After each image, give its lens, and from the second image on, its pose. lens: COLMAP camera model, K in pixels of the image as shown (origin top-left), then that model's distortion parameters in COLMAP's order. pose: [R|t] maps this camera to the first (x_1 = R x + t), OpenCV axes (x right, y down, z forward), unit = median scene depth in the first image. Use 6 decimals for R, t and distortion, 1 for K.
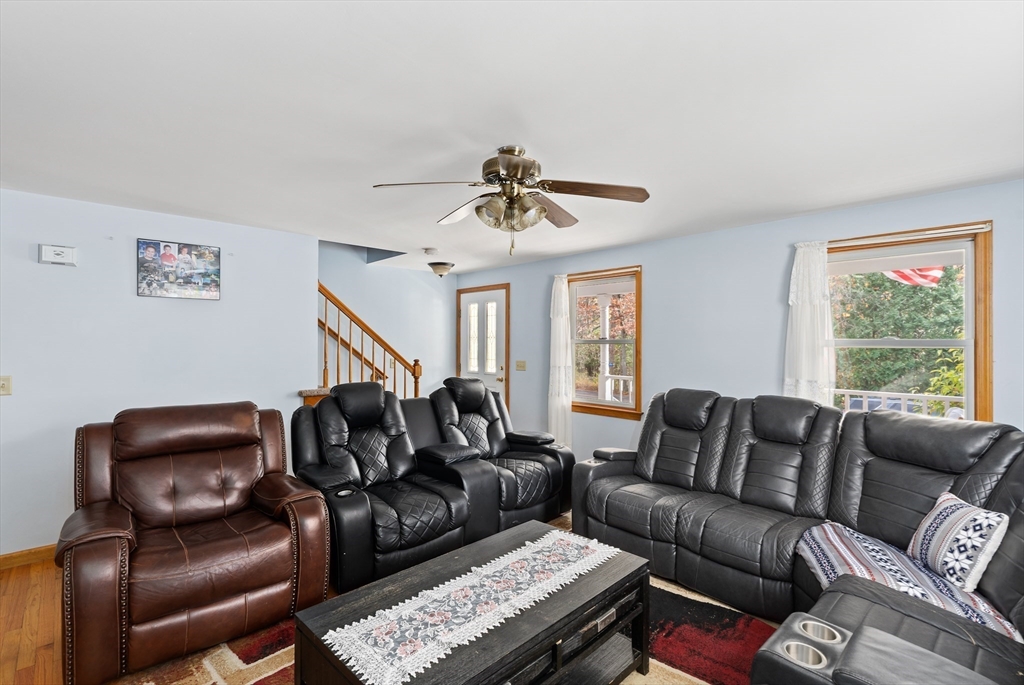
lens RADIAL K [[478.8, 0, 512.0], [0, 478.8, 342.5], [0, 0, 1]] dist [-0.004056, 0.000222]
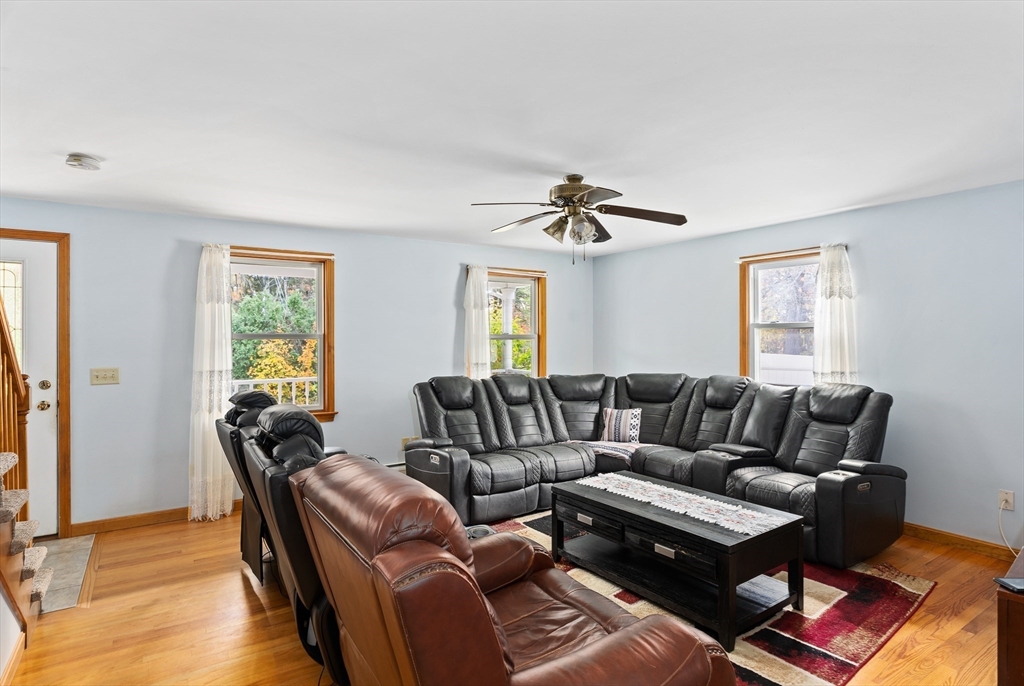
lens RADIAL K [[538.6, 0, 512.0], [0, 538.6, 343.0], [0, 0, 1]] dist [-0.000295, -0.000071]
pose [[0.187429, 0.002881, 0.982274, -0.677443], [0.012768, 0.999904, -0.005369, 0.020620], [-0.982195, 0.013548, 0.187374, 0.453970]]
